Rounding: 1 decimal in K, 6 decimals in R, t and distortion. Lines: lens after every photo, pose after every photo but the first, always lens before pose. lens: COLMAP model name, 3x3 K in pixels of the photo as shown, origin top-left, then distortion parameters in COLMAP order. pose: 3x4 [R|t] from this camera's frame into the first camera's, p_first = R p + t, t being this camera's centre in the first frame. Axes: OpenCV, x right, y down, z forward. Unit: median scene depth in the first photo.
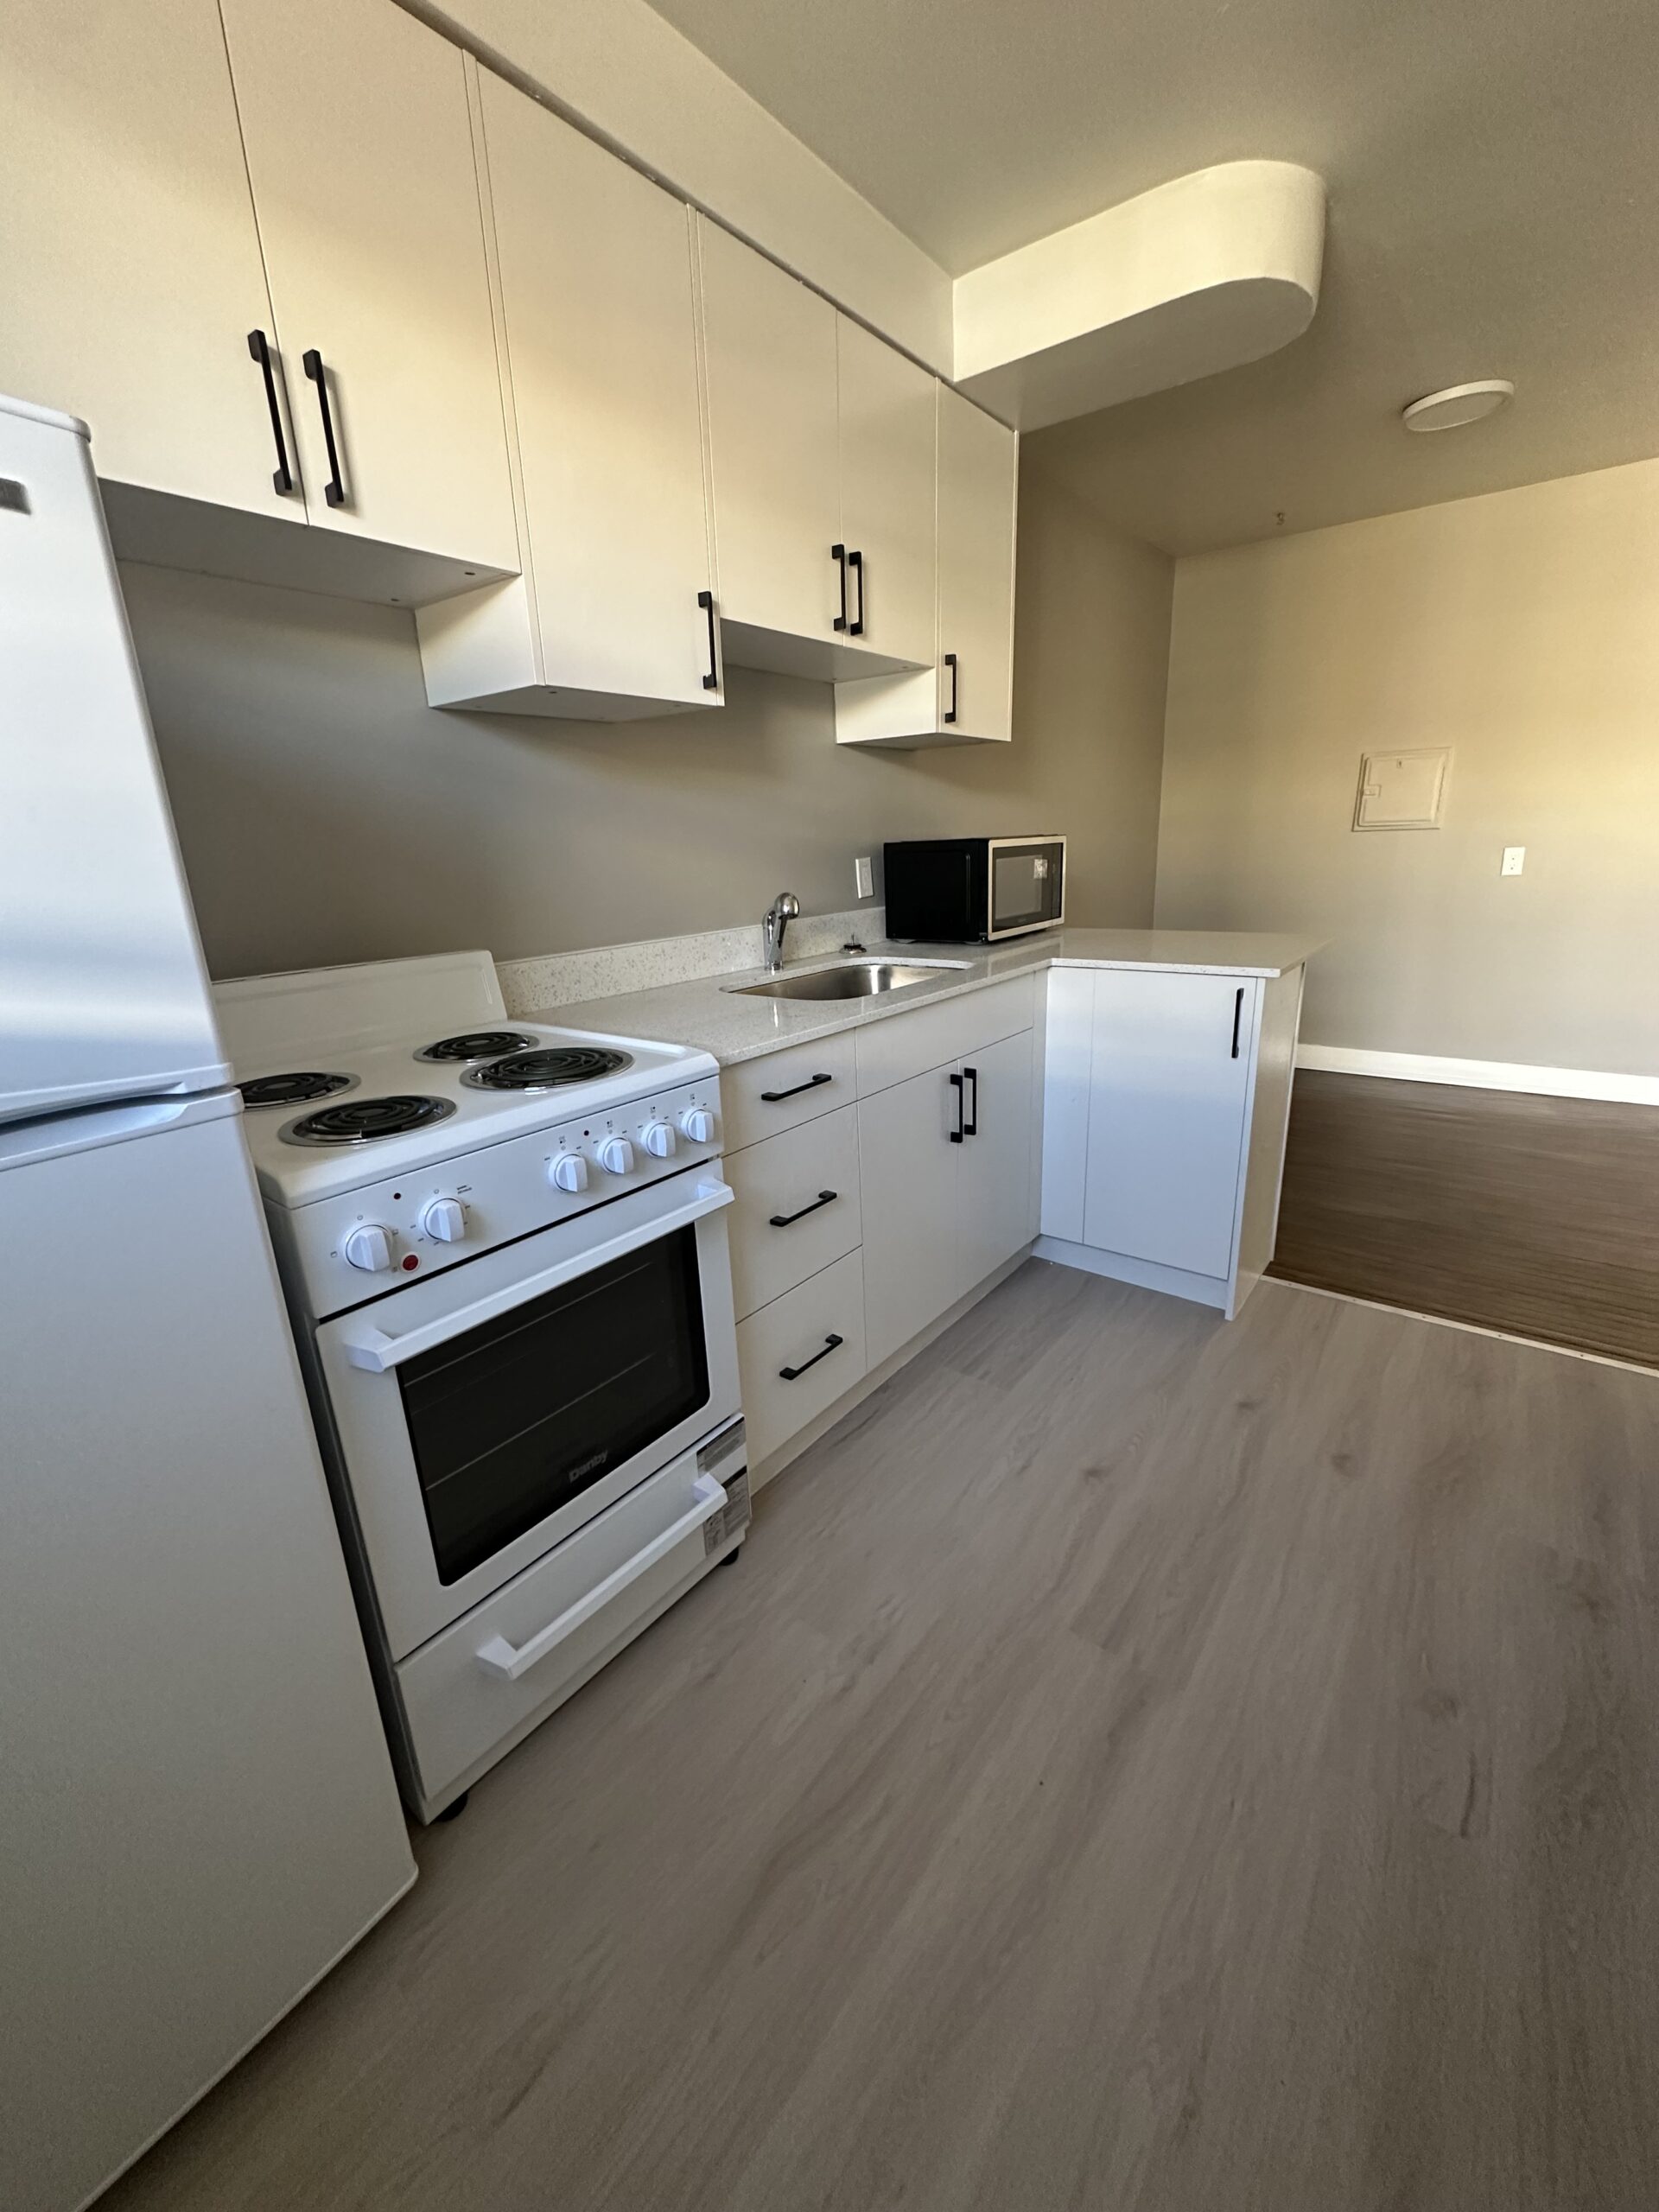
lens RADIAL K [[882.5, 0, 830.1], [0, 882.5, 1098.3], [0, 0, 1]] dist [-0.003252, 0.000405]
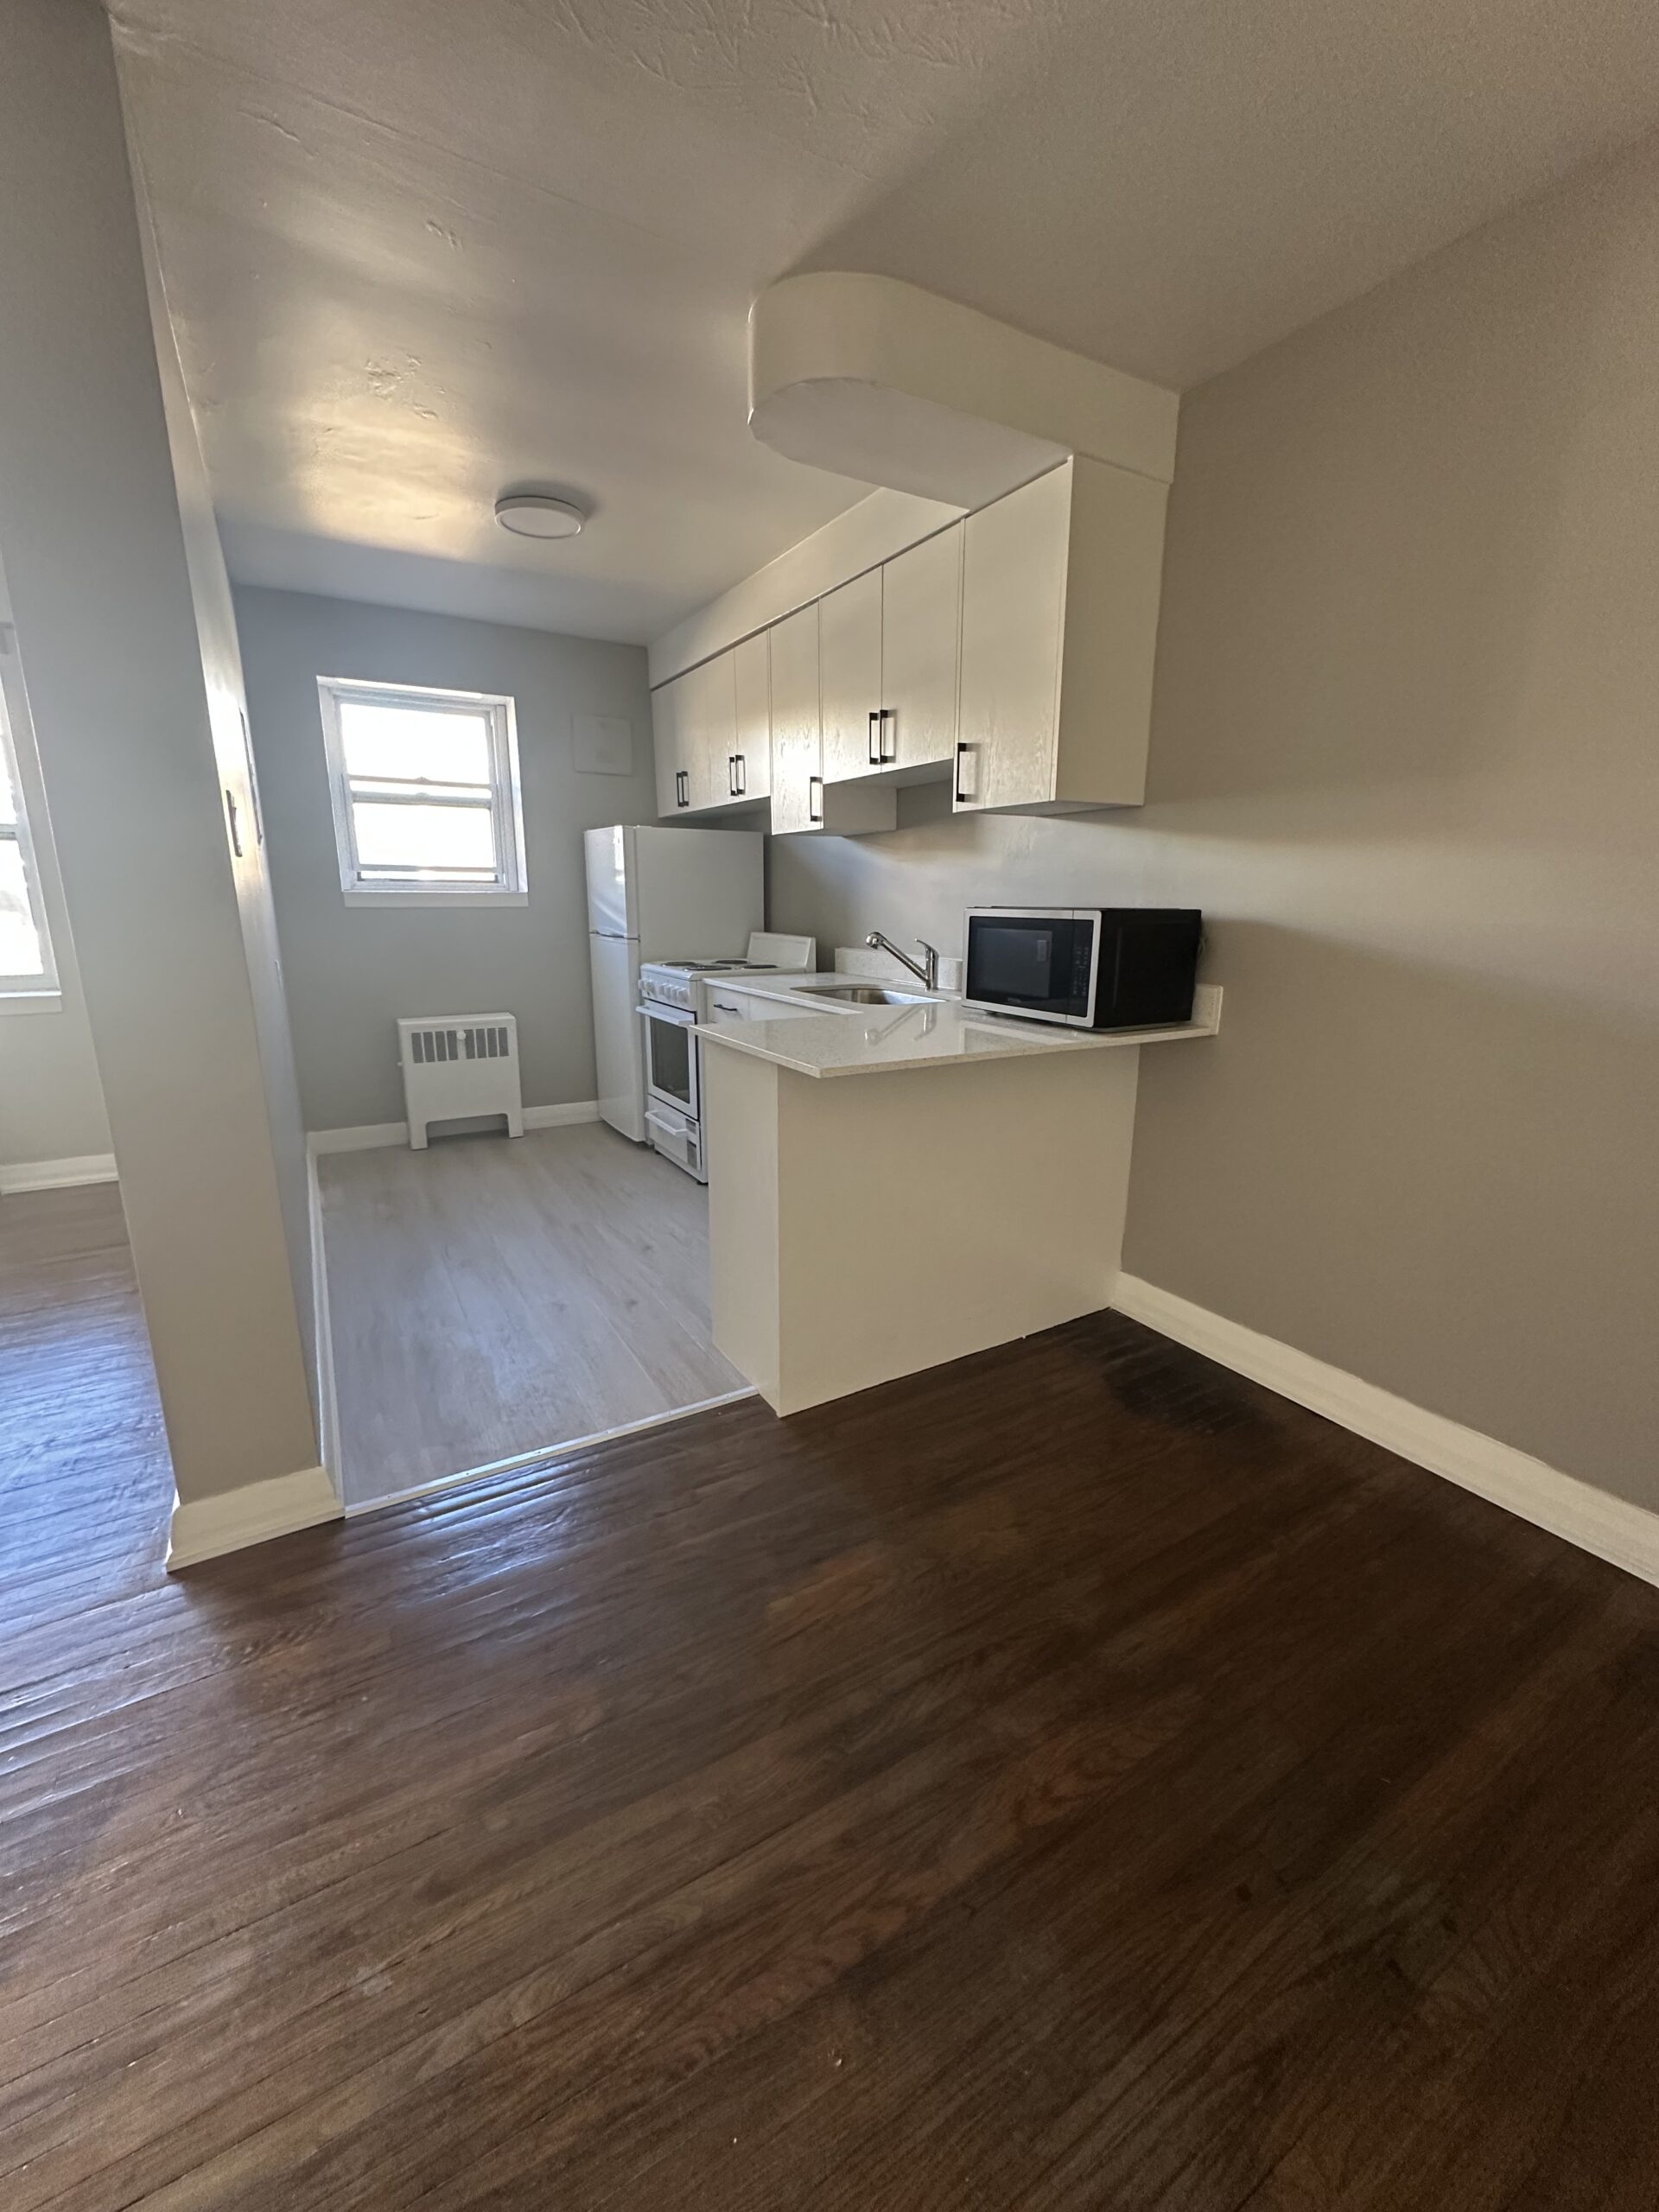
lens RADIAL K [[882.5, 0, 833.7], [0, 882.5, 1088.8], [0, 0, 1]] dist [-0.003252, 0.000405]
pose [[-0.365932, 0.236062, -0.900205, 1.745711], [-0.245749, 0.908450, 0.338121, -0.591137], [0.897609, 0.344953, -0.274419, 1.757075]]
